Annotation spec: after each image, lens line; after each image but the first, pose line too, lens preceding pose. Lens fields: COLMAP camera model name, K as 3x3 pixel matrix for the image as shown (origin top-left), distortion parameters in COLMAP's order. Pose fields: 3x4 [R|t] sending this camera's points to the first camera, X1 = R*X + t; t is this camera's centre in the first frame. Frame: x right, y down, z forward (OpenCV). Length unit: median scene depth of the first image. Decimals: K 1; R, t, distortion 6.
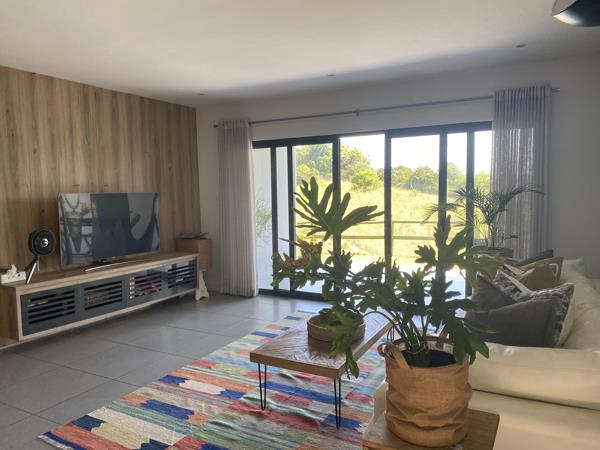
lens RADIAL K [[454.7, 0, 297.5], [0, 454.7, 225.5], [0, 0, 1]] dist [0.014638, 0.000766]
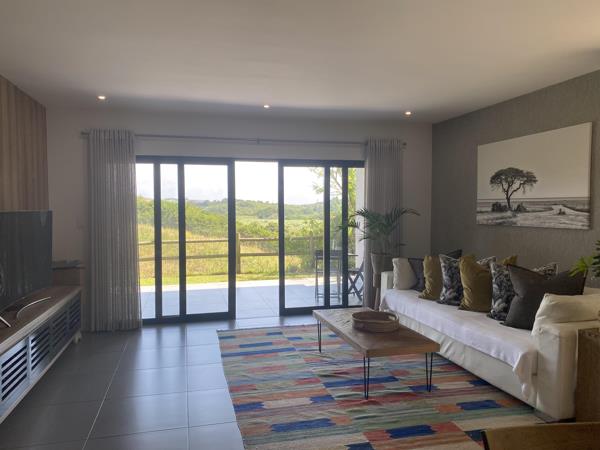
lens RADIAL K [[454.7, 0, 297.5], [0, 454.7, 225.5], [0, 0, 1]] dist [0.014638, 0.000766]
pose [[0.732063, -0.010701, 0.681153, -0.819066], [0.043064, 0.998604, -0.030594, -0.007588], [-0.679875, 0.051729, 0.731501, 0.205899]]
